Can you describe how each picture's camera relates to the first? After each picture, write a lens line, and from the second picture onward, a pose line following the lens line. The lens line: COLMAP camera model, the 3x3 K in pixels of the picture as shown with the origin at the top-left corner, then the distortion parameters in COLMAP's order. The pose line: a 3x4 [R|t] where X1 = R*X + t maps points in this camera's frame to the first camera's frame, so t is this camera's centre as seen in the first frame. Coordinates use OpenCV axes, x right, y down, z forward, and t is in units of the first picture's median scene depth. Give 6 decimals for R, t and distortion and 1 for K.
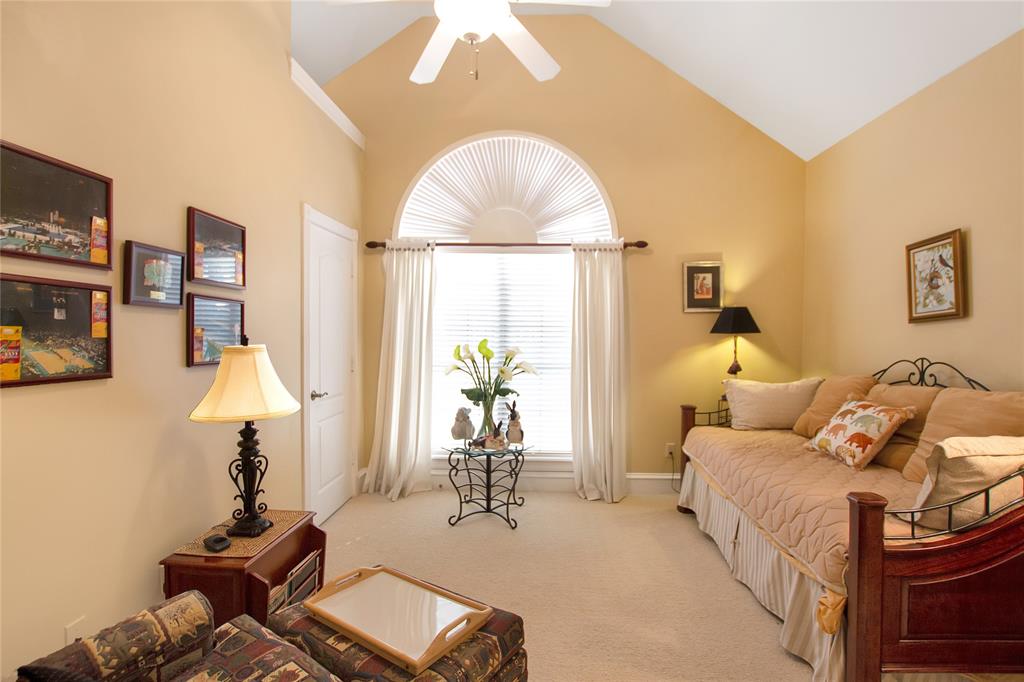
lens RADIAL K [[499.3, 0, 511.3], [0, 499.3, 329.1], [0, 0, 1]] dist [-0.032383, 0.000601]
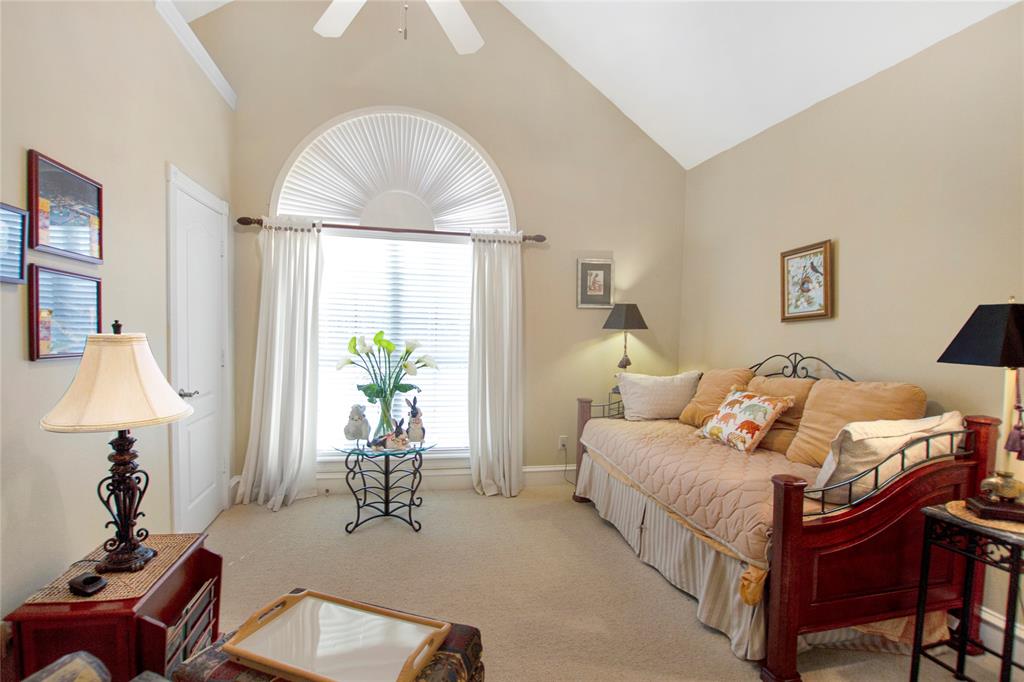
lens RADIAL K [[500.9, 0, 493.5], [0, 500.9, 342.1], [0, 0, 1]] dist [-0.033371, 0.000071]
pose [[0.967072, 0.008626, 0.254355, -0.121849], [-0.017948, 0.999249, 0.034352, 0.007070], [-0.253867, -0.037786, 0.966501, 0.069733]]
